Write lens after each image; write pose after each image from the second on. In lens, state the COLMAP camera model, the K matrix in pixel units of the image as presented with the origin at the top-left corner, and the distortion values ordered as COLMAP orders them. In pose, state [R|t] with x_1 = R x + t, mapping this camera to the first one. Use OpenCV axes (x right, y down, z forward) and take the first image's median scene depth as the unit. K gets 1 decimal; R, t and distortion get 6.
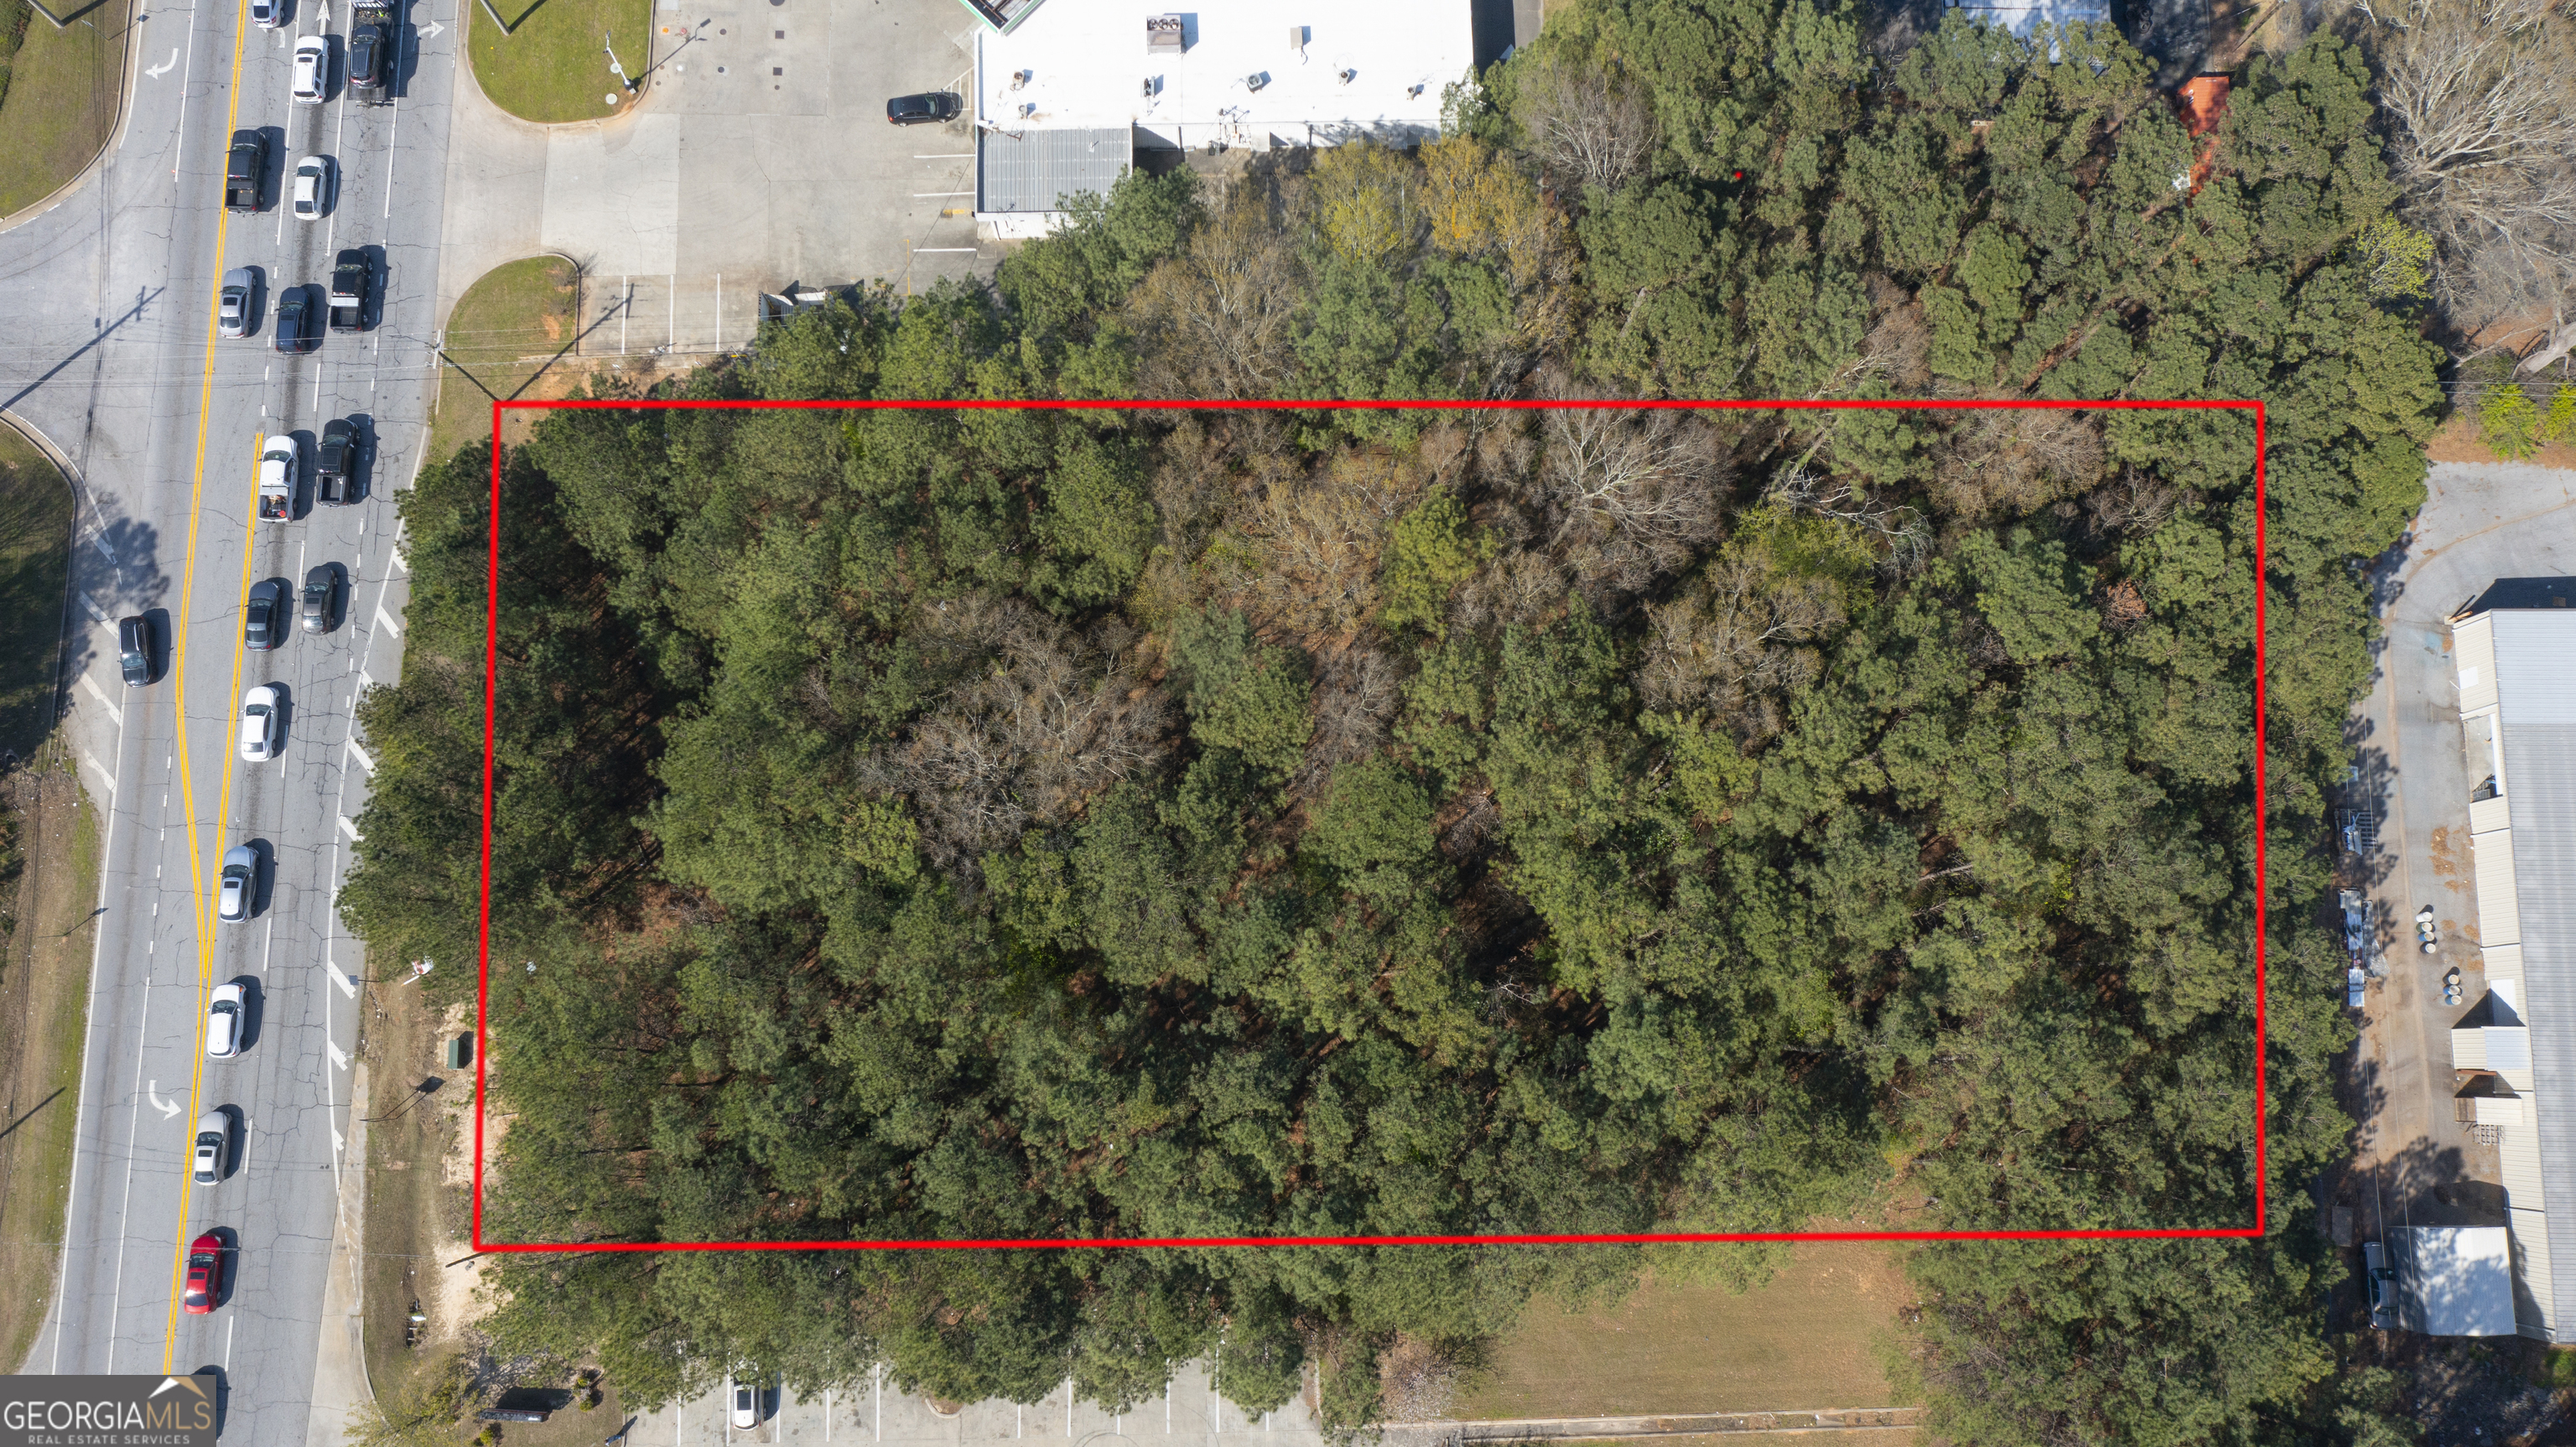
lens RADIAL K [[2020.7, 0, 1297.8], [0, 2020.7, 726.5], [0, 0, 1]] dist [-0.000262, 0.000579]
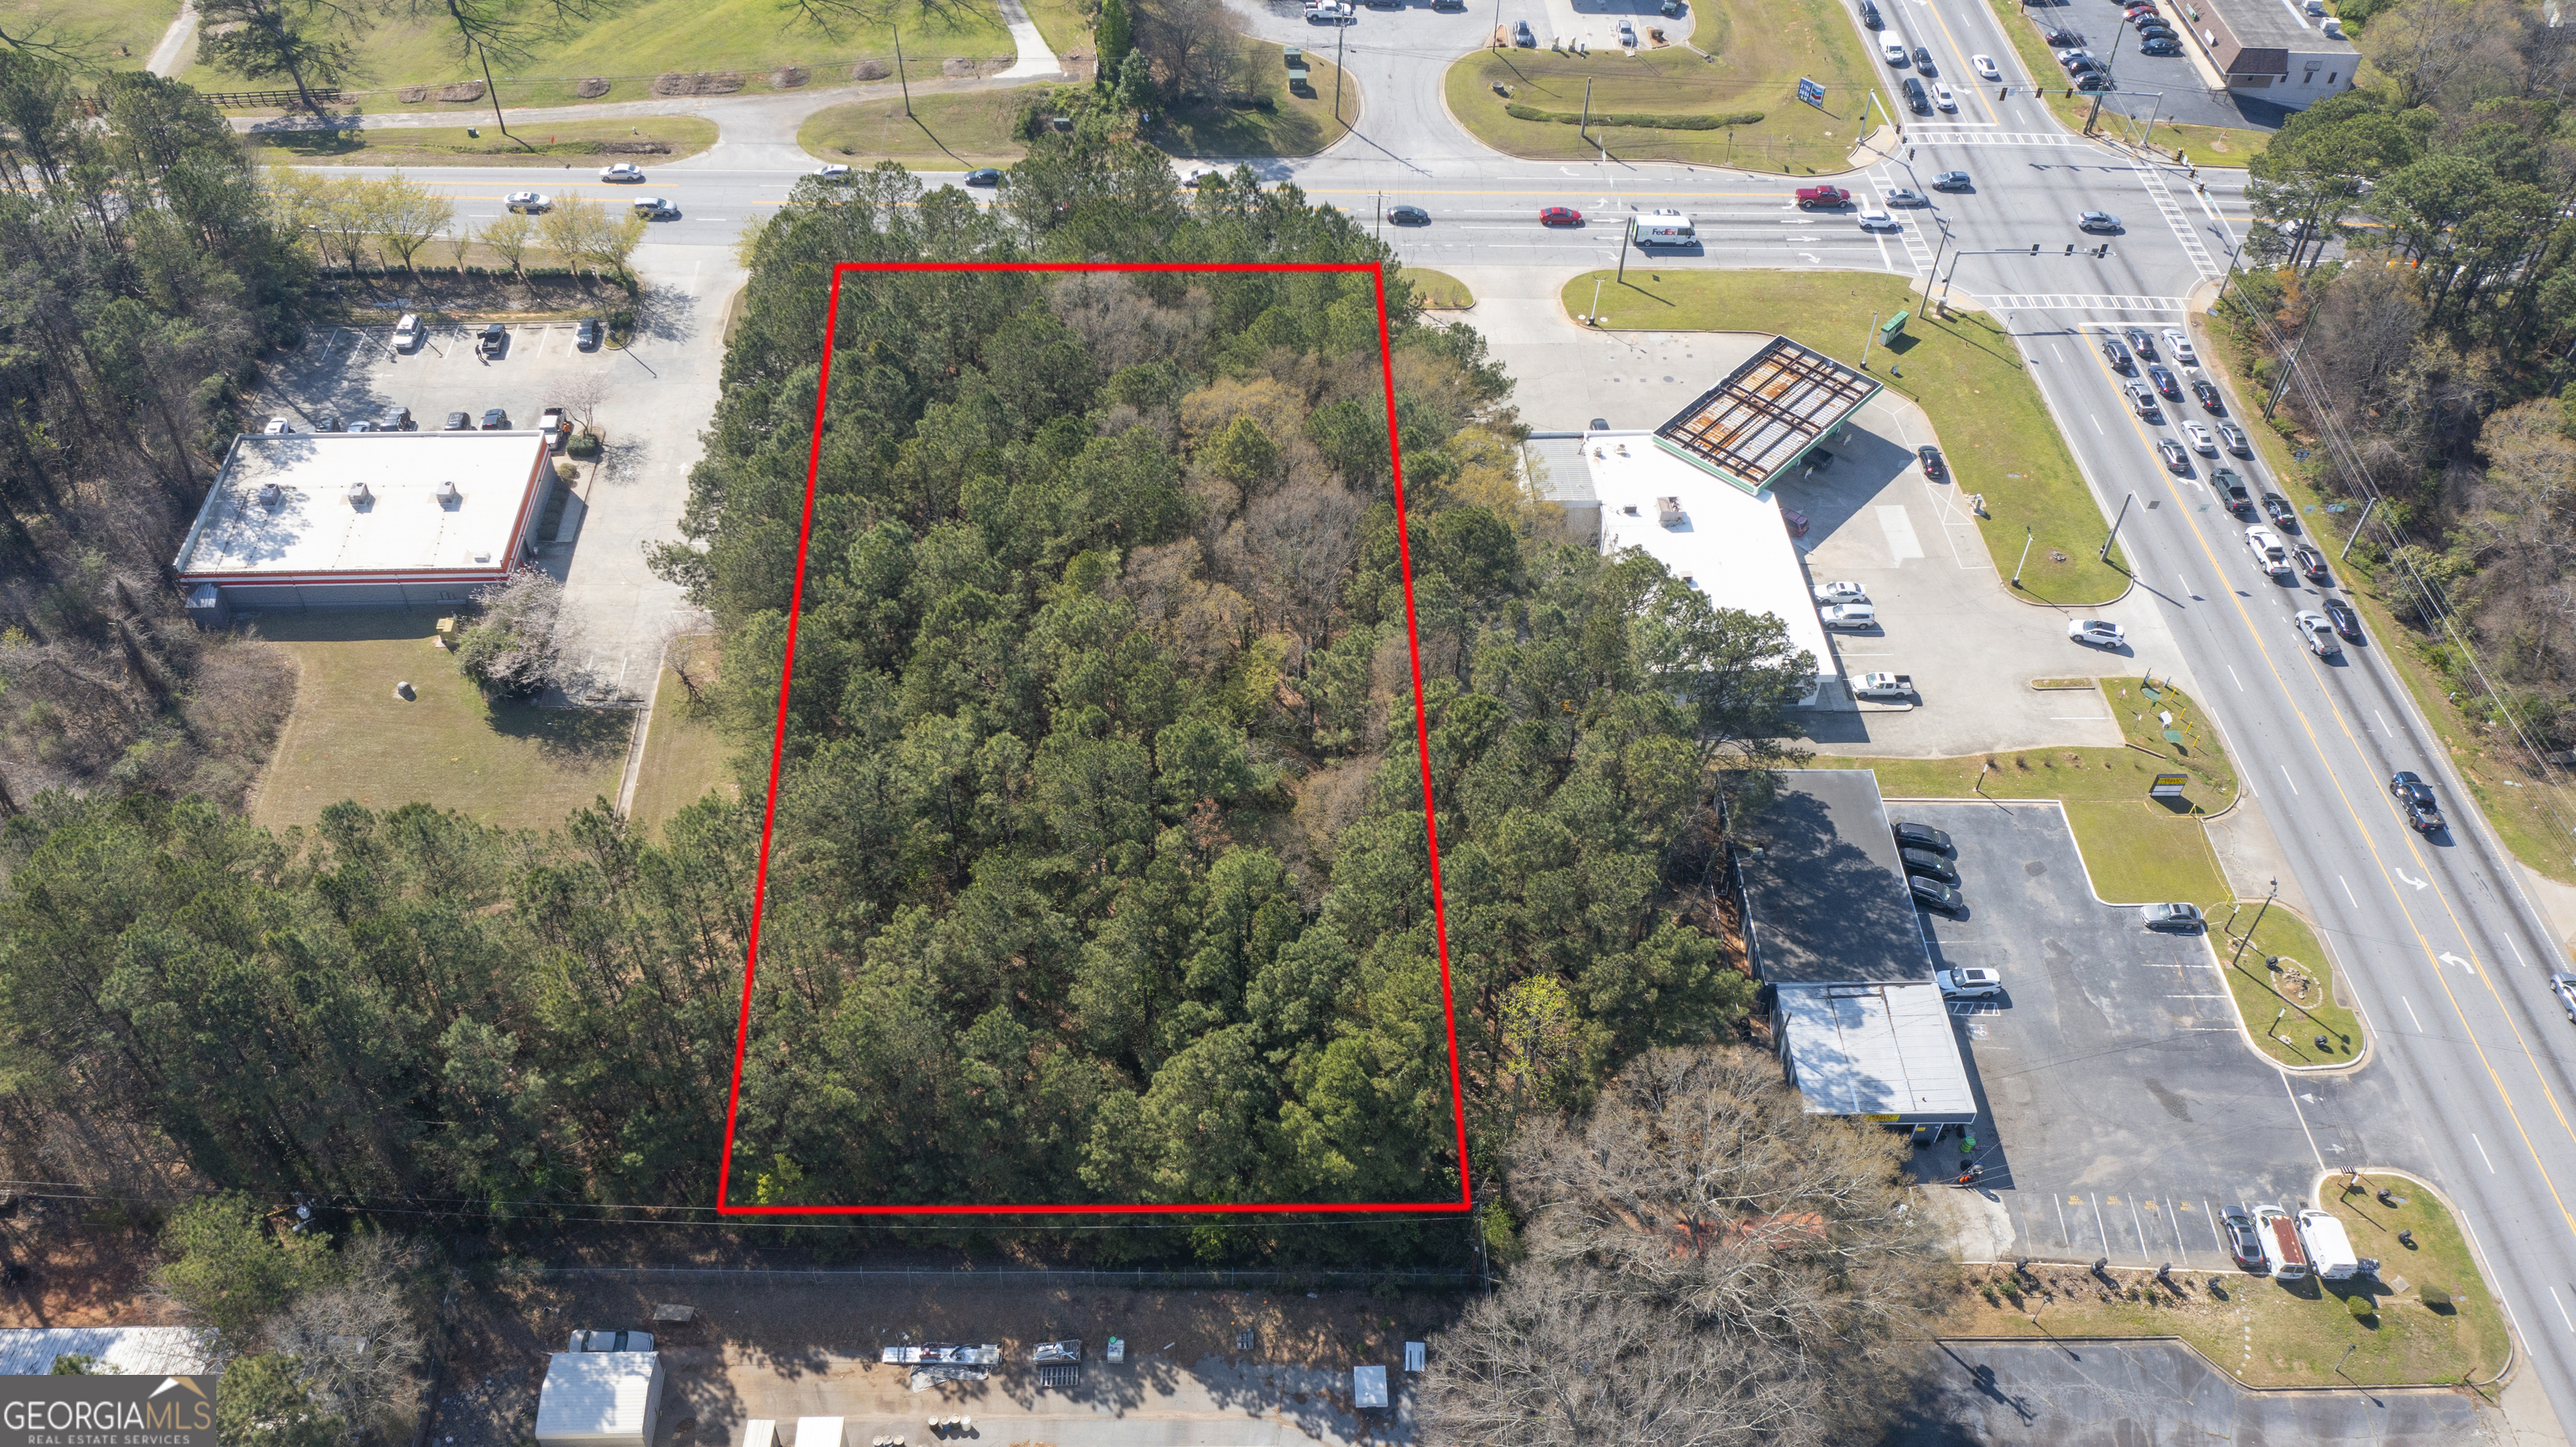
lens RADIAL K [[2020.7, 0, 1297.8], [0, 2020.7, 726.5], [0, 0, 1]] dist [-0.000262, 0.000579]
pose [[0.035907, 0.707631, -0.705669, 1.004605], [-0.990128, 0.120925, 0.070880, -0.172453], [0.135490, 0.696158, 0.704987, 0.099450]]
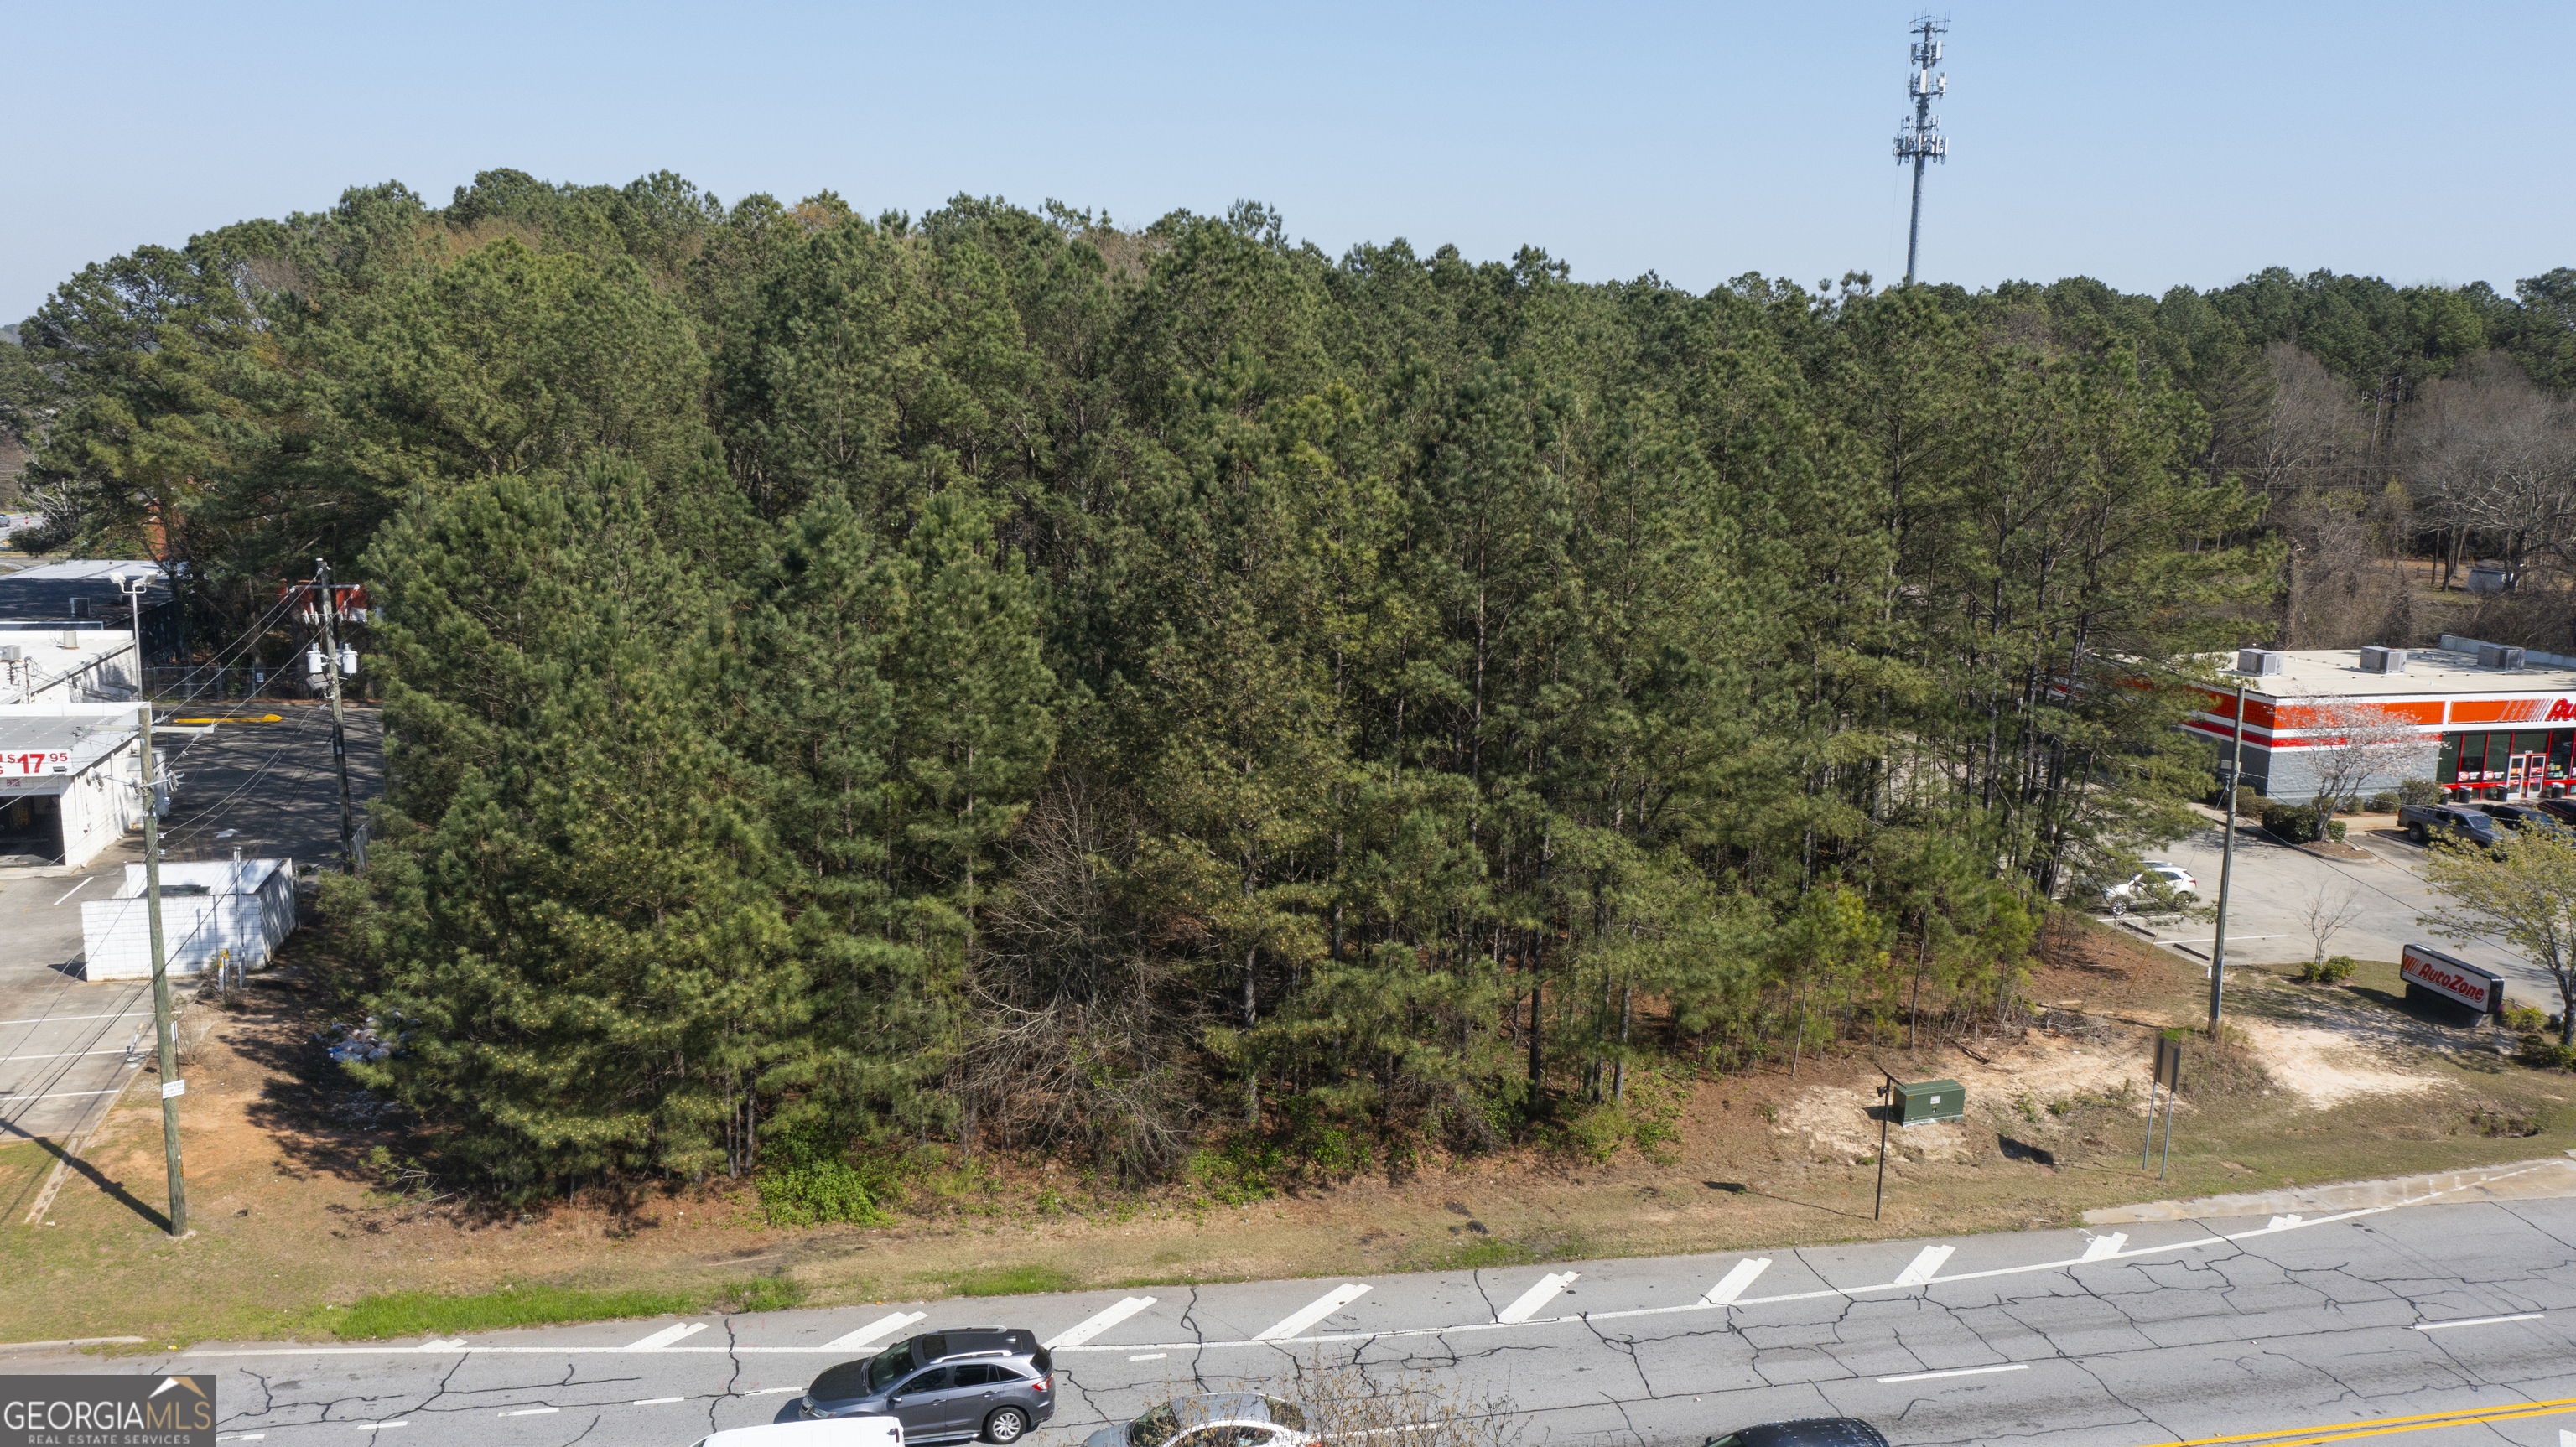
lens RADIAL K [[2046.6, 0, 1305.4], [0, 2046.6, 730.7], [0, 0, 1]] dist [-0.007724, 0.004036]
pose [[-0.239845, -0.191822, 0.951672, -0.748666], [0.952581, 0.142579, 0.268812, -0.086342], [-0.187252, 0.971018, 0.148529, 0.848122]]
